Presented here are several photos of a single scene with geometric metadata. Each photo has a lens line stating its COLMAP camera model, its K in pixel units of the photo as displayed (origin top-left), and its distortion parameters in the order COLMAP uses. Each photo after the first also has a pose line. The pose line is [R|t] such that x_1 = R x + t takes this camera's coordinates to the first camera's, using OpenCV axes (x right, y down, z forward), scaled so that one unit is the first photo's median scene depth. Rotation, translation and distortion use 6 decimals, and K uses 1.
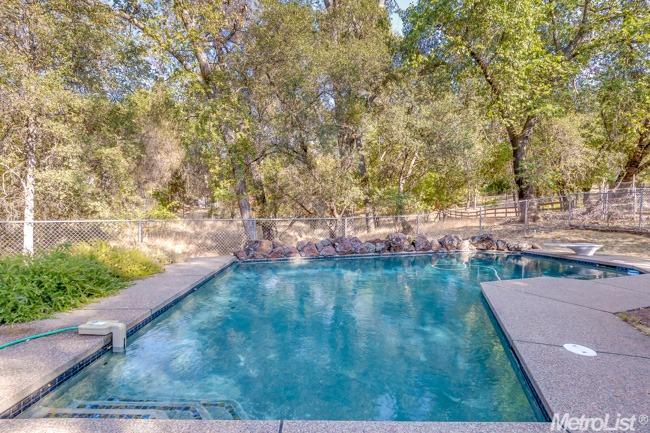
lens RADIAL K [[351.1, 0, 324.1], [0, 351.1, 217.2], [0, 0, 1]] dist [0.006407, 0.000299]
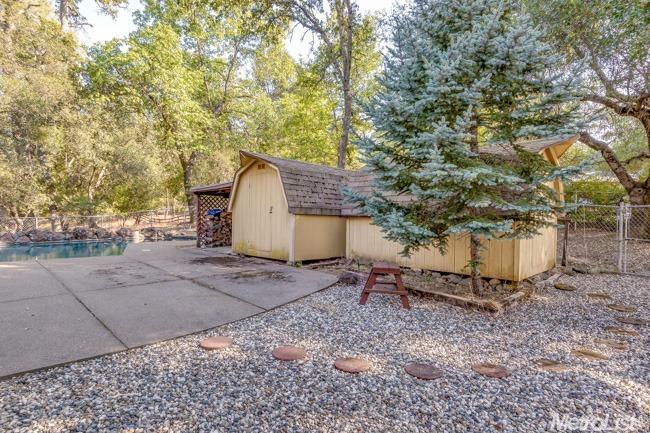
lens RADIAL K [[351.1, 0, 324.7], [0, 351.1, 222.2], [0, 0, 1]] dist [0.006407, 0.000299]
pose [[0.707152, -0.016214, 0.706876, -0.069939], [0.025907, 0.999660, -0.002988, 0.033754], [-0.706587, 0.020426, 0.707331, -0.446862]]
